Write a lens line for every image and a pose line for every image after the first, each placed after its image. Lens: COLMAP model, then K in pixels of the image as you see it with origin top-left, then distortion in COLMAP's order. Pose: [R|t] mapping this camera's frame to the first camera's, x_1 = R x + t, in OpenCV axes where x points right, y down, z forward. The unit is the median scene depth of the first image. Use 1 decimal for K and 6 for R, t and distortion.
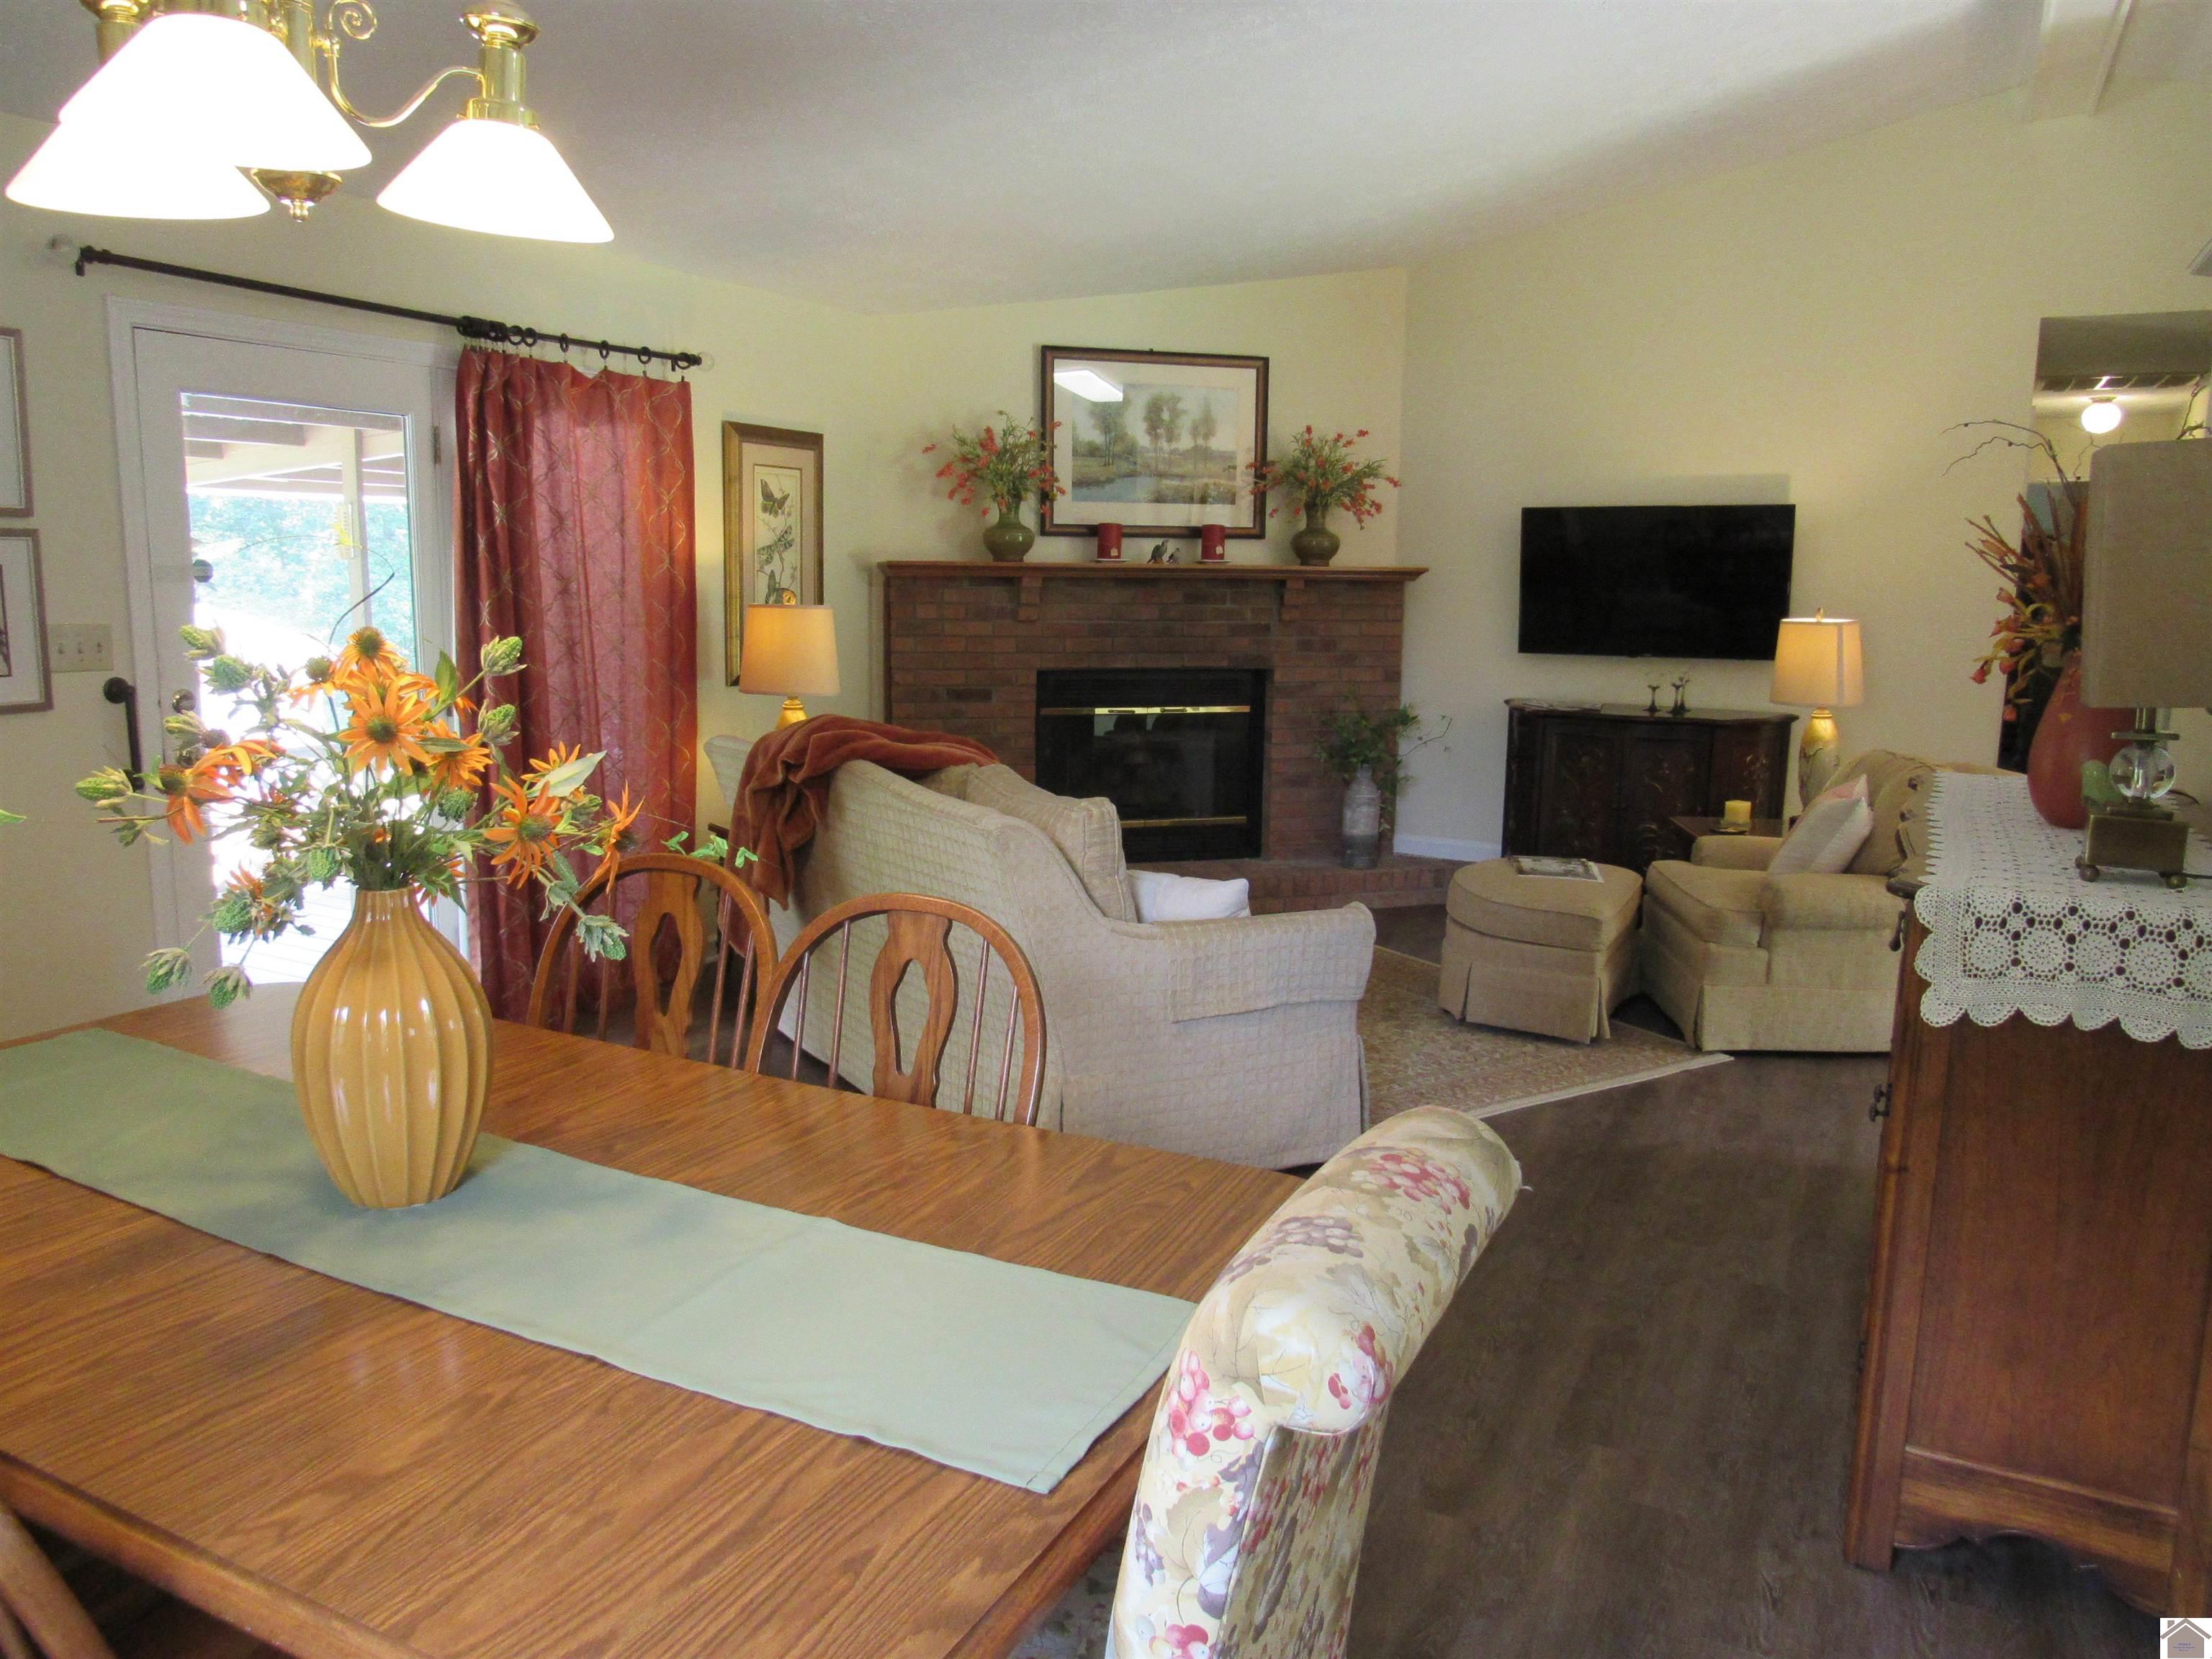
lens RADIAL K [[1581.0, 0, 1105.1], [0, 1581.0, 845.6], [0, 0, 1]] dist [-0.040555, -0.002055]
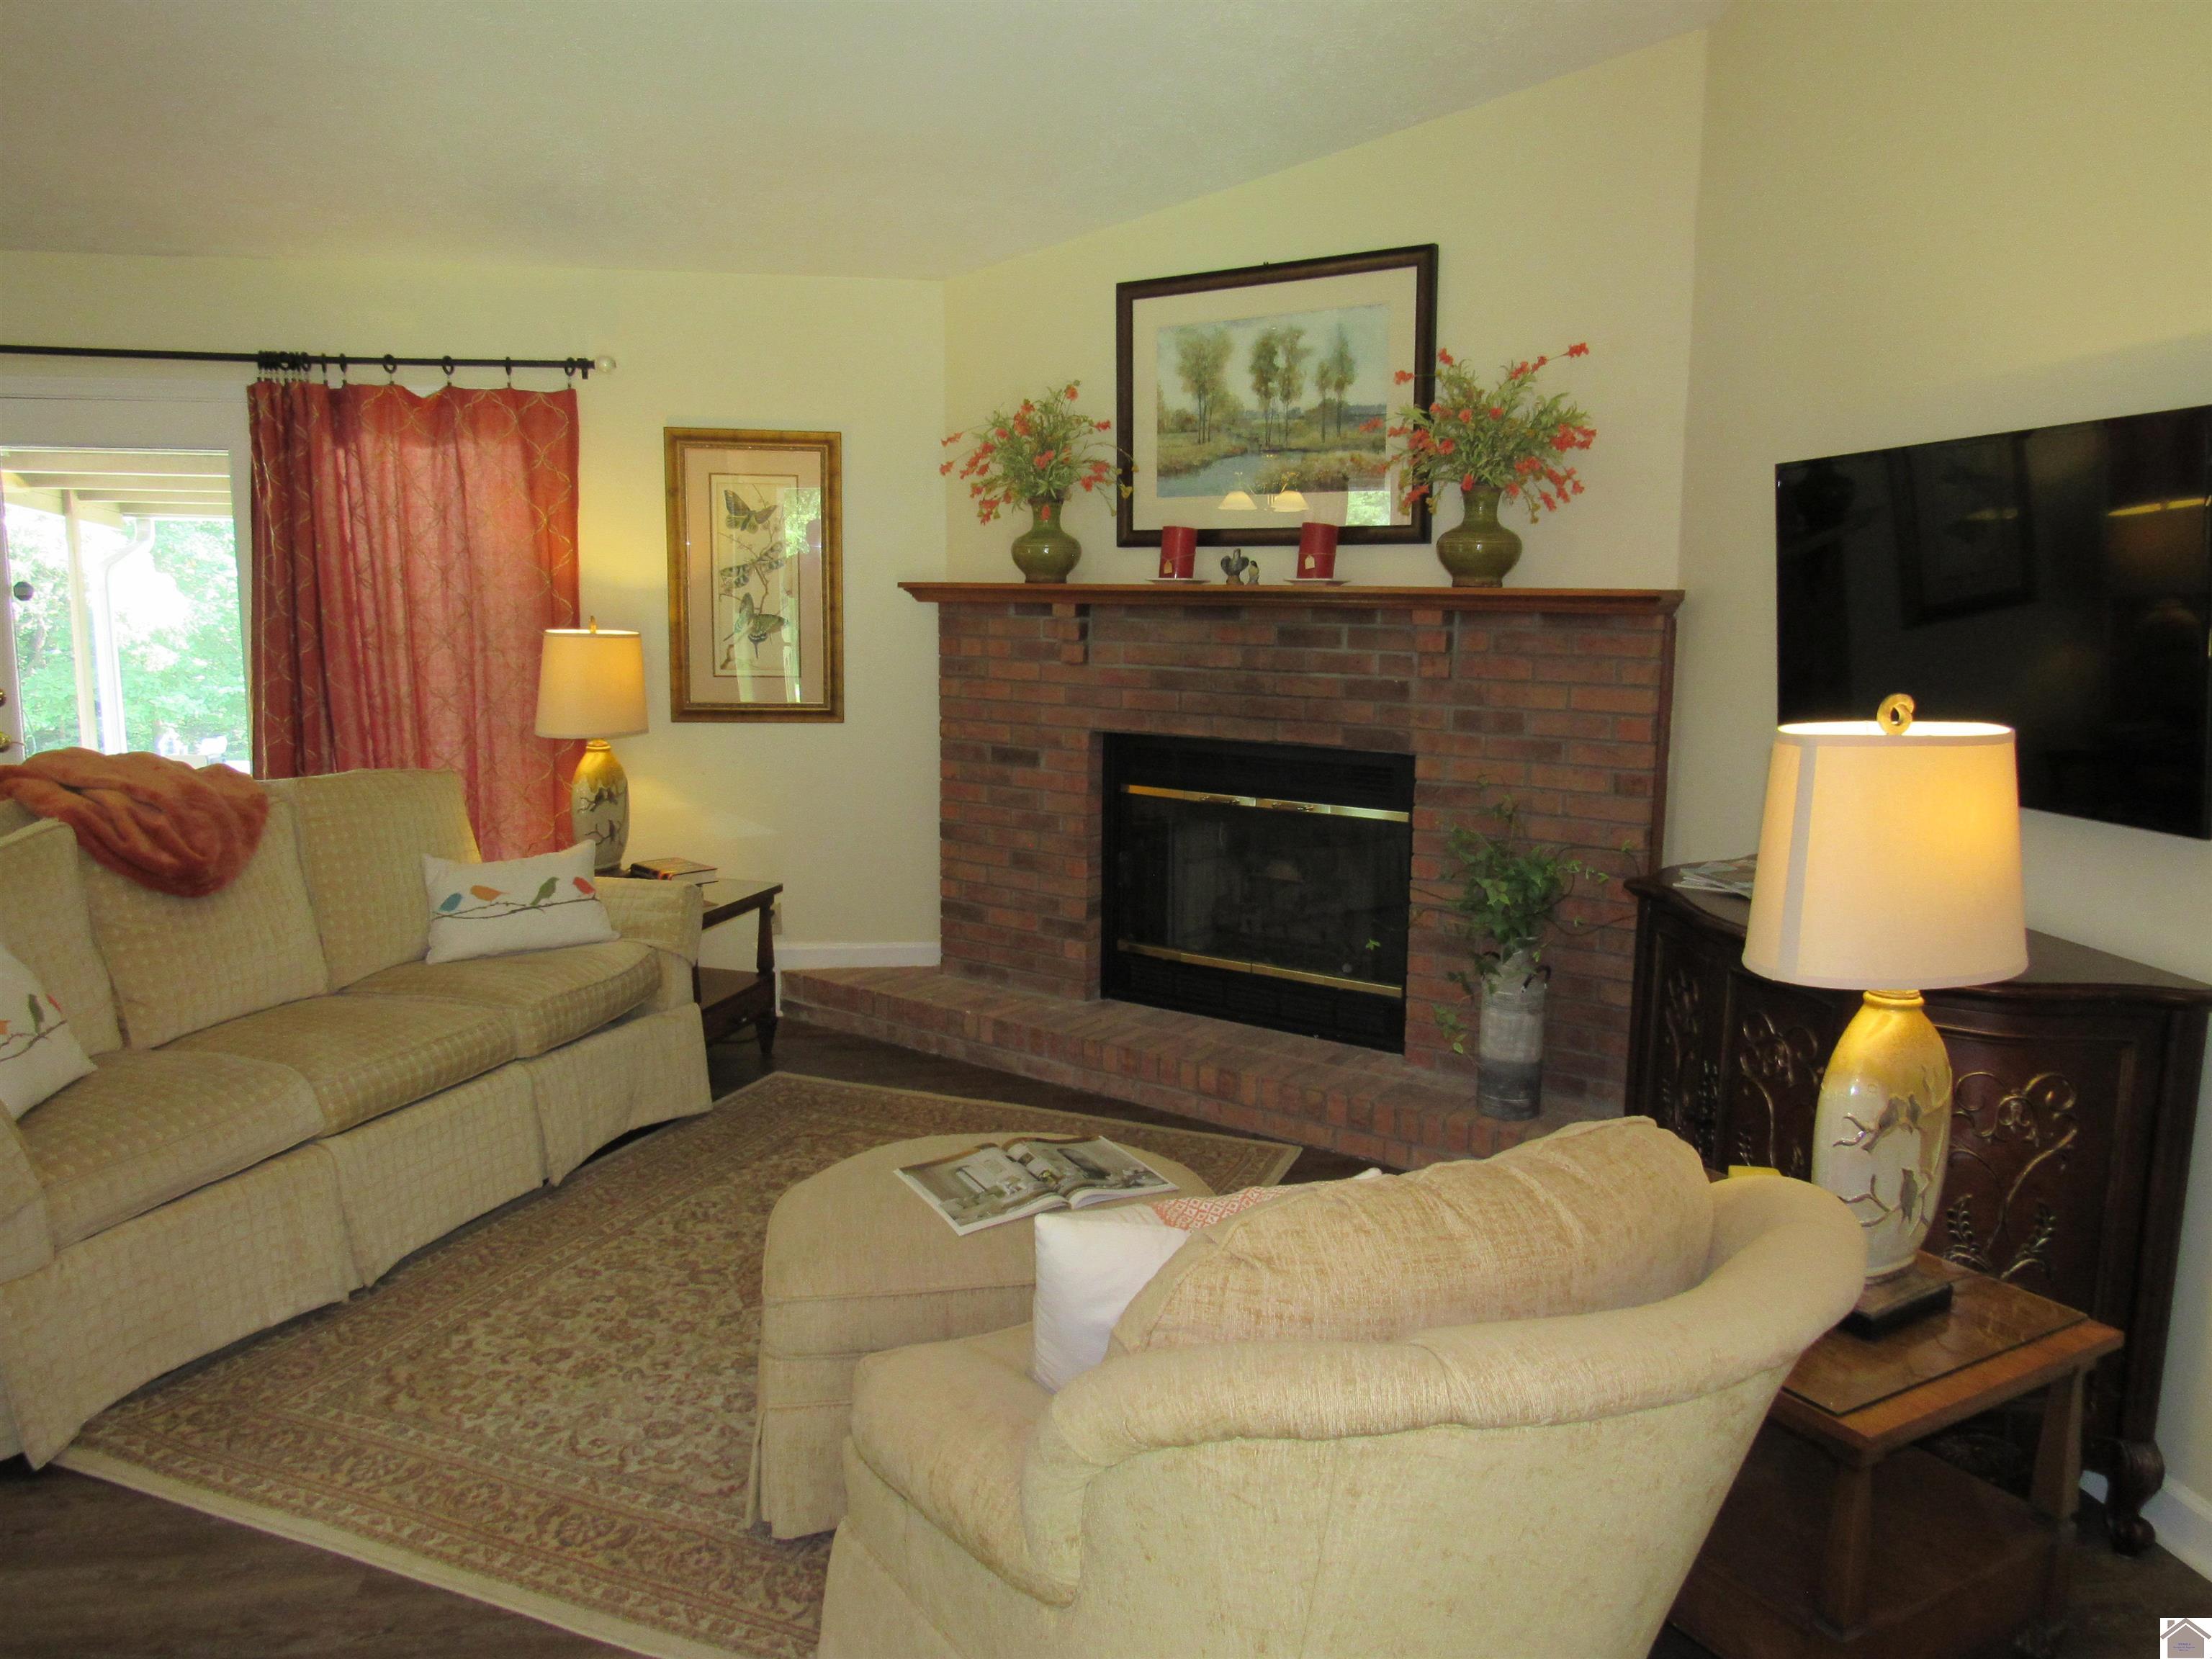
lens RADIAL K [[1577.4, 0, 1102.8], [0, 1577.4, 837.7], [0, 0, 1]] dist [-0.033817, -0.000048]
pose [[0.601437, 0.119243, -0.789971, 0.545544], [-0.141506, 0.989065, 0.041562, -0.093626], [0.786288, 0.086789, 0.611734, 0.565264]]
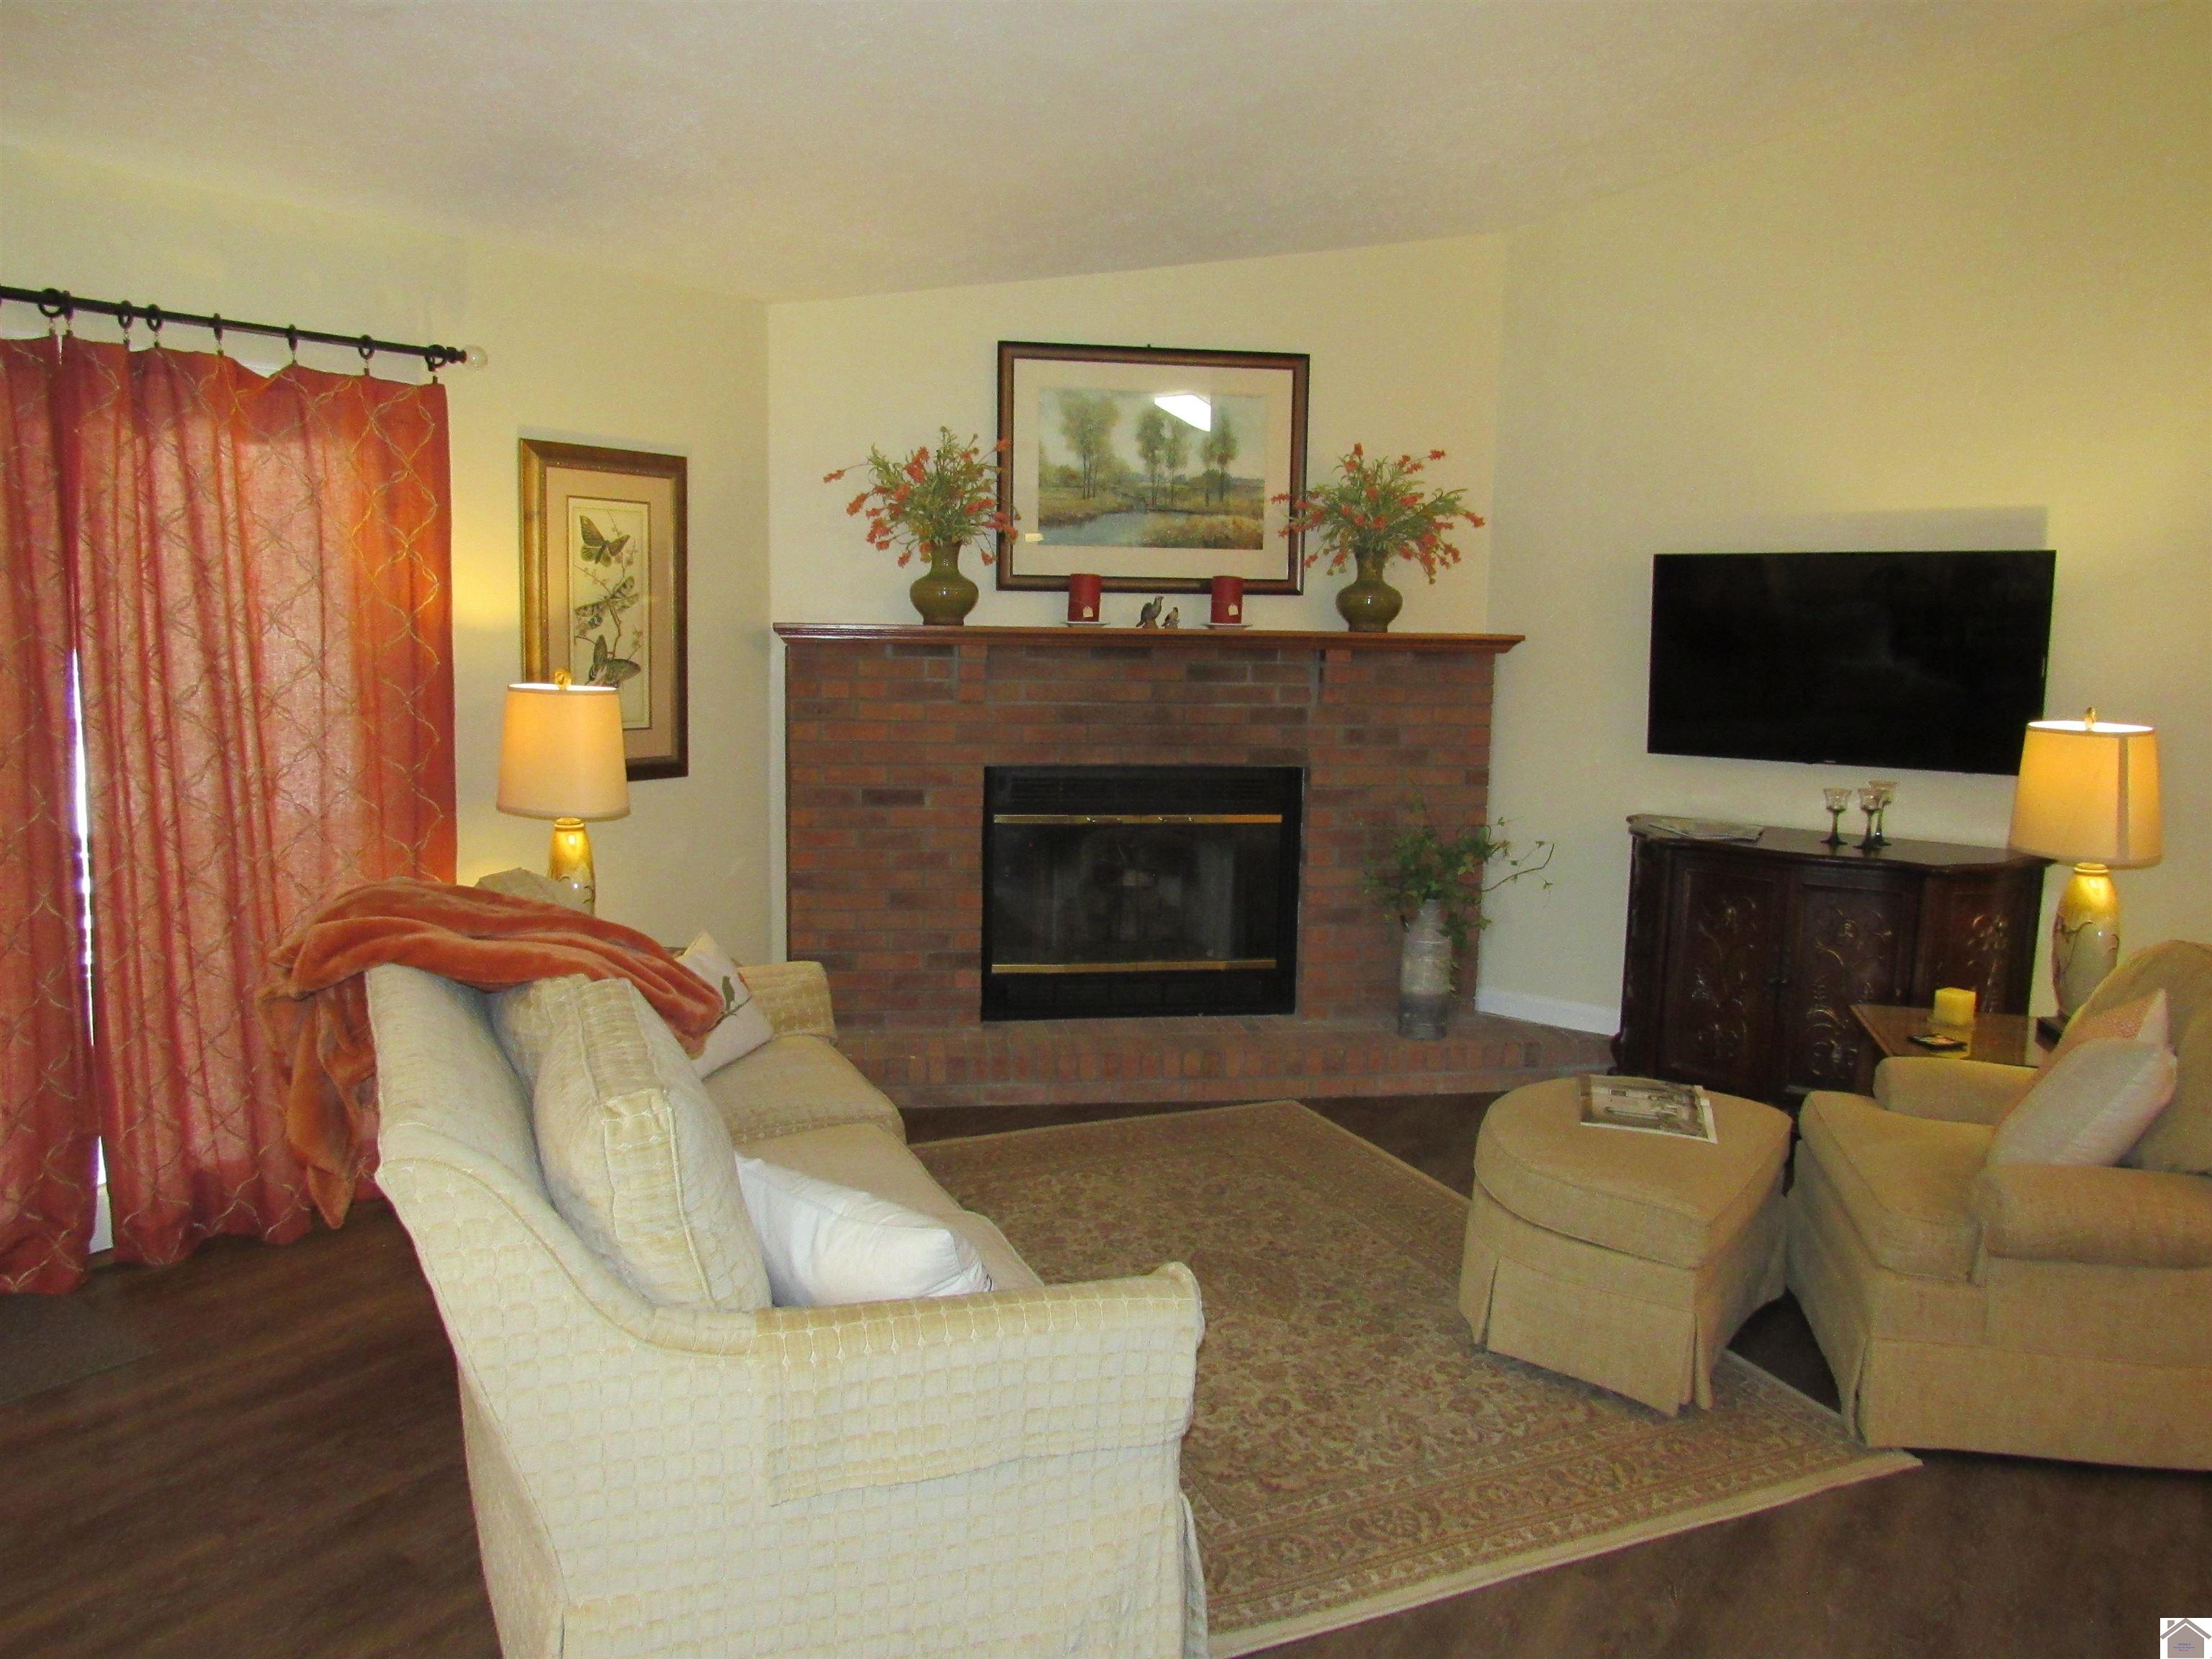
lens RADIAL K [[1577.4, 0, 1102.8], [0, 1577.4, 837.7], [0, 0, 1]] dist [-0.033817, -0.000048]
pose [[0.989835, 0.027137, -0.139609, 0.120589], [-0.031449, 0.999091, -0.028776, -0.056798], [0.138701, 0.032874, 0.989788, 0.258856]]
